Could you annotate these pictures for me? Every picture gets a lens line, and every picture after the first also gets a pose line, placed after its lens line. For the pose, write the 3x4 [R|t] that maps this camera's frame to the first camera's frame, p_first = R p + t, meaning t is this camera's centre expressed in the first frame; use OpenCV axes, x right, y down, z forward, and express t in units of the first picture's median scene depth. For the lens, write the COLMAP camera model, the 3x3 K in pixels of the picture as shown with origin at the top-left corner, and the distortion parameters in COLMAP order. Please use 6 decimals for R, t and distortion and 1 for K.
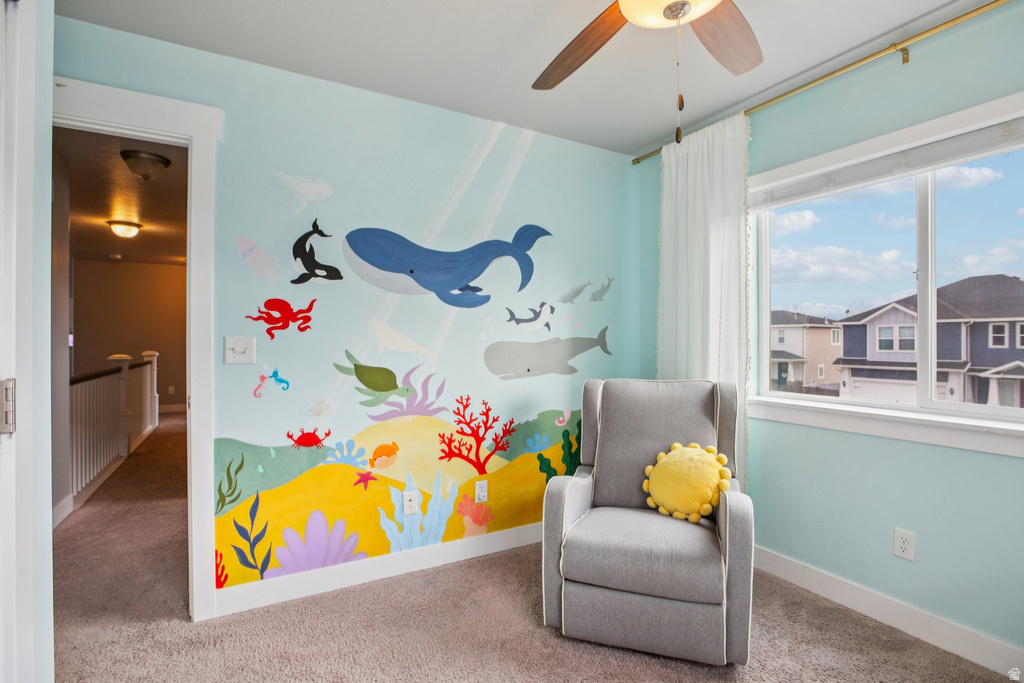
lens RADIAL K [[493.8, 0, 512.0], [0, 493.8, 341.5], [0, 0, 1]] dist [-0.000137, 0.000022]
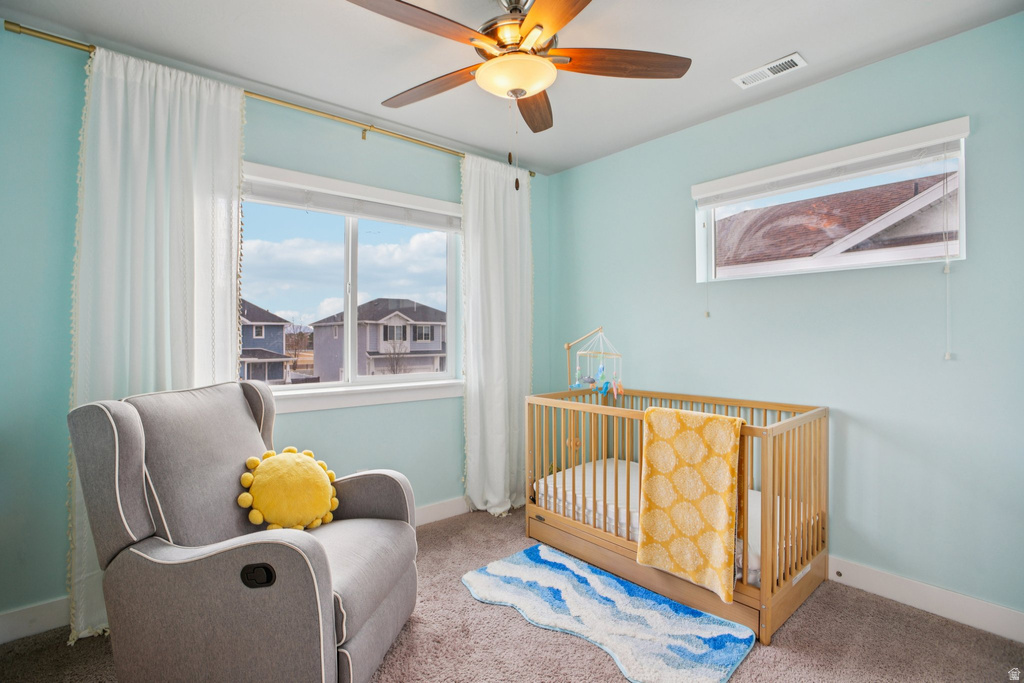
lens RADIAL K [[486.6, 0, 509.0], [0, 486.6, 336.2], [0, 0, 1]] dist [-0.031683, 0.000351]
pose [[-0.192966, -0.010221, 0.981152, -0.520084], [0.001660, 0.999941, 0.010743, -0.007560], [-0.981204, 0.003702, -0.192938, 0.679514]]
